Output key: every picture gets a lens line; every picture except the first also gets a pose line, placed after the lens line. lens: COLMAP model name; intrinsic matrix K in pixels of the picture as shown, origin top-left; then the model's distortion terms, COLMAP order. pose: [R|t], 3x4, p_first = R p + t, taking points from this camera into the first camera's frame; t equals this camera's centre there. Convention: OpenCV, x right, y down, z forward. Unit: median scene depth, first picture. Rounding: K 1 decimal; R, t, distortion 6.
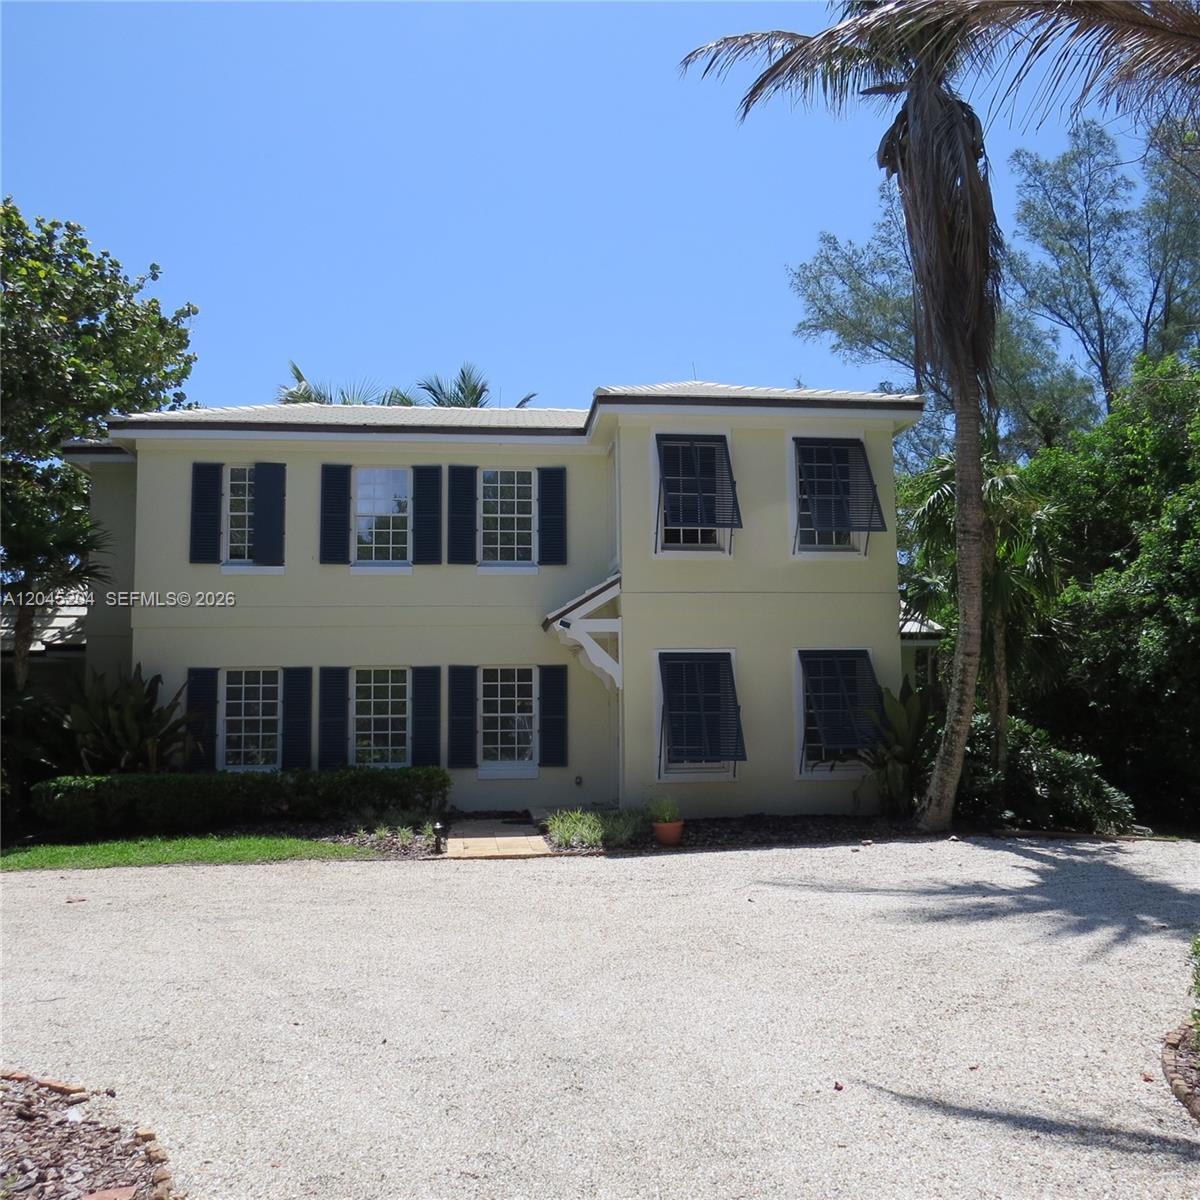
lens RADIAL K [[1158.5, 0, 597.4], [0, 1158.5, 595.9], [0, 0, 1]] dist [-0.005950, 0.000000]
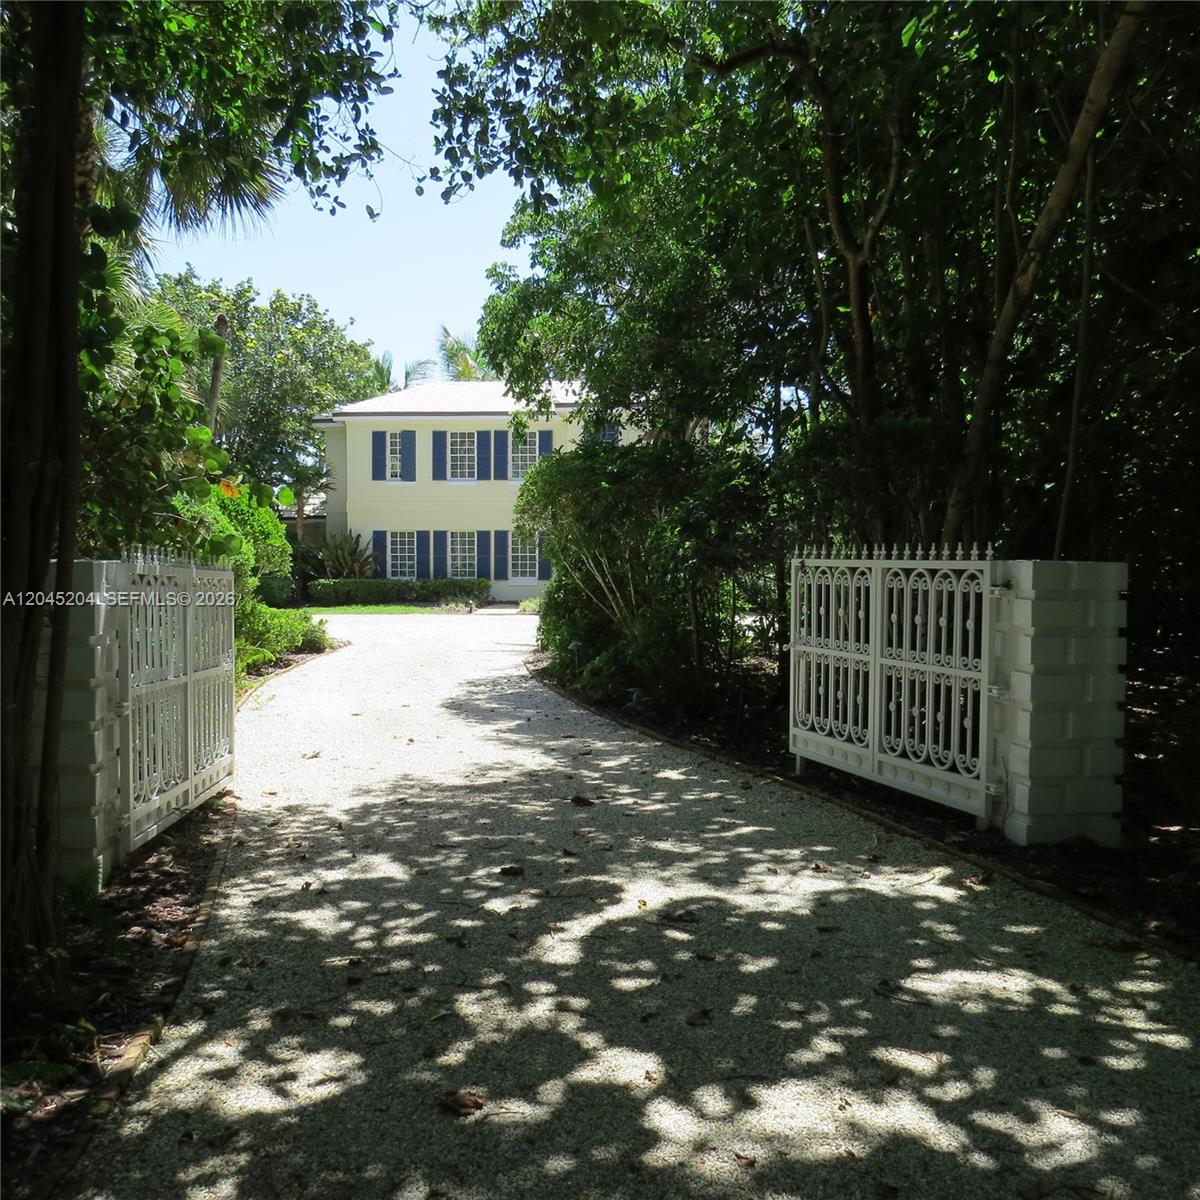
lens RADIAL K [[1158.5, 0, 602.2], [0, 1158.5, 601.5], [0, 0, 1]] dist [-0.005950, 0.000000]
pose [[0.984426, 0.018695, -0.174801, 0.423267], [0.006893, 0.989460, 0.144644, -0.111224], [0.175663, -0.143597, 0.973921, -0.987194]]
